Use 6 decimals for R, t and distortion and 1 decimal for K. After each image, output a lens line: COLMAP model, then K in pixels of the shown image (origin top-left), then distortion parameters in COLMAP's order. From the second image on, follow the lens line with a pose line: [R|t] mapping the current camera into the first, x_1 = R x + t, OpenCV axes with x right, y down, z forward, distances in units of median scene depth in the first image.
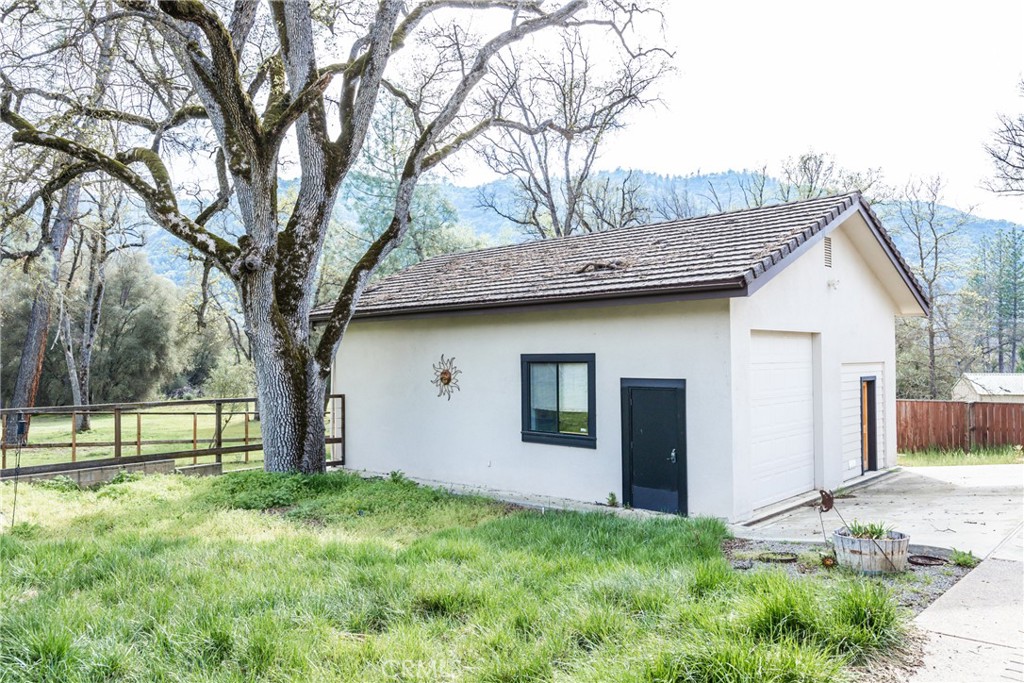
lens RADIAL K [[741.6, 0, 512.0], [0, 741.6, 341.5], [0, 0, 1]] dist [-0.020452, -0.000150]
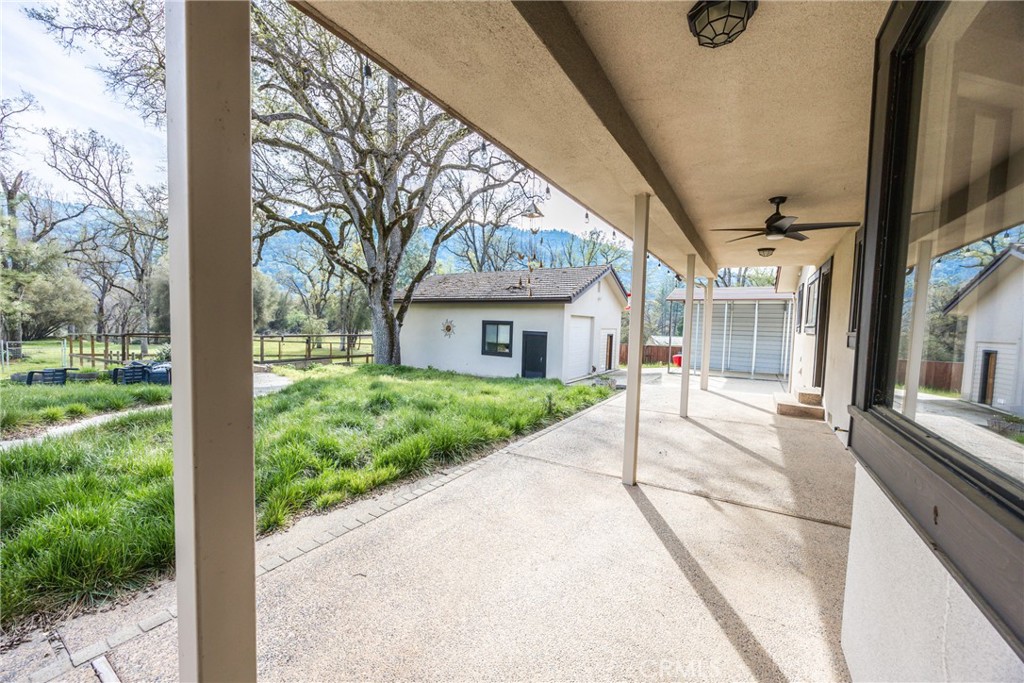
lens RADIAL K [[386.1, 0, 512.0], [0, 386.1, 341.5], [0, 0, 1]] dist [-0.000670, -0.000008]
pose [[0.981529, 0.028873, 0.189122, -0.137565], [-0.042276, 0.996842, 0.067222, -0.003758], [-0.186584, -0.073976, 0.979650, -0.322314]]
